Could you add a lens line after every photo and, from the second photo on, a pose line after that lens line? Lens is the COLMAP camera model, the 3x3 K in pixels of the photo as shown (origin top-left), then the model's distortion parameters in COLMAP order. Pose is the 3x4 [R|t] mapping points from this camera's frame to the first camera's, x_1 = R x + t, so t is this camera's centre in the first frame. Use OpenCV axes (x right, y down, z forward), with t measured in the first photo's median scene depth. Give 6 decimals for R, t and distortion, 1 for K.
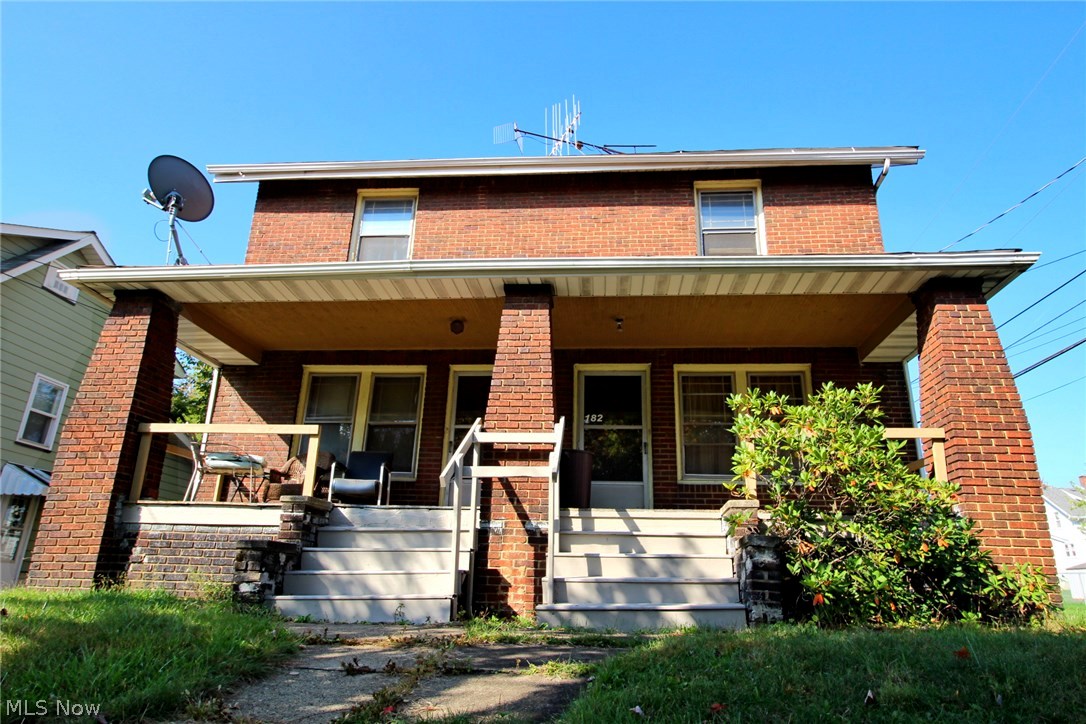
lens RADIAL K [[661.3, 0, 547.8], [0, 661.3, 353.5], [0, 0, 1]] dist [0.000899, 0.001317]
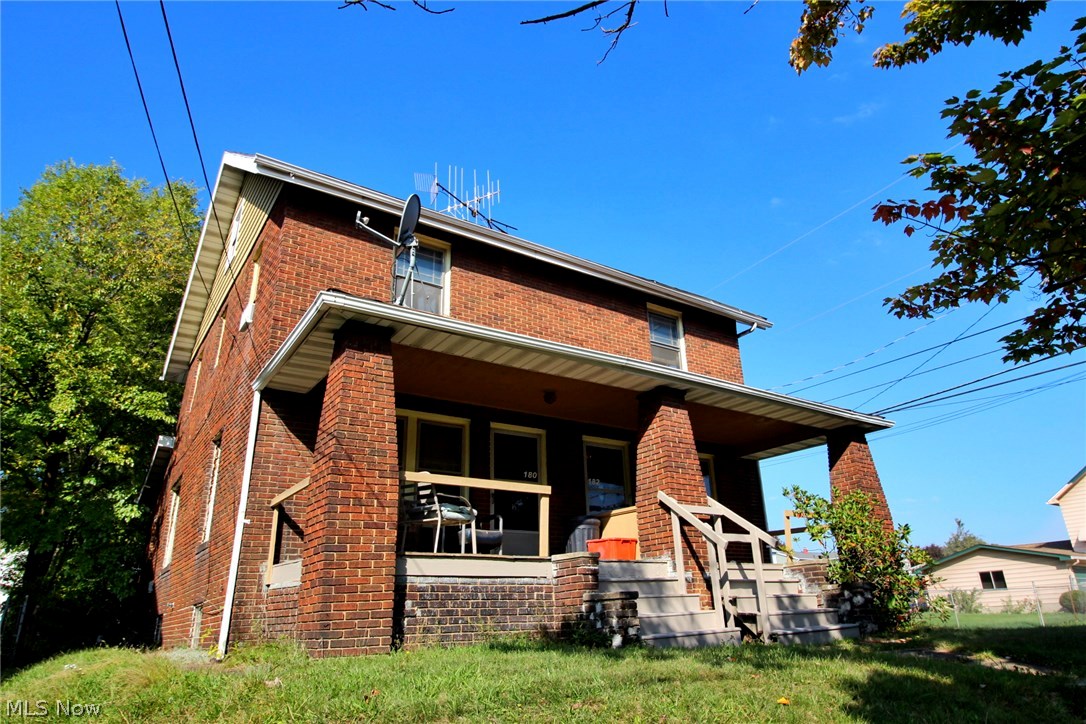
lens RADIAL K [[661.3, 0, 552.1], [0, 661.3, 367.6], [0, 0, 1]] dist [0.000899, 0.001317]
pose [[0.787679, 0.176460, 0.590274, -0.718882], [-0.161981, 0.983712, -0.077925, -0.002595], [-0.594410, -0.034234, 0.803433, 0.066650]]
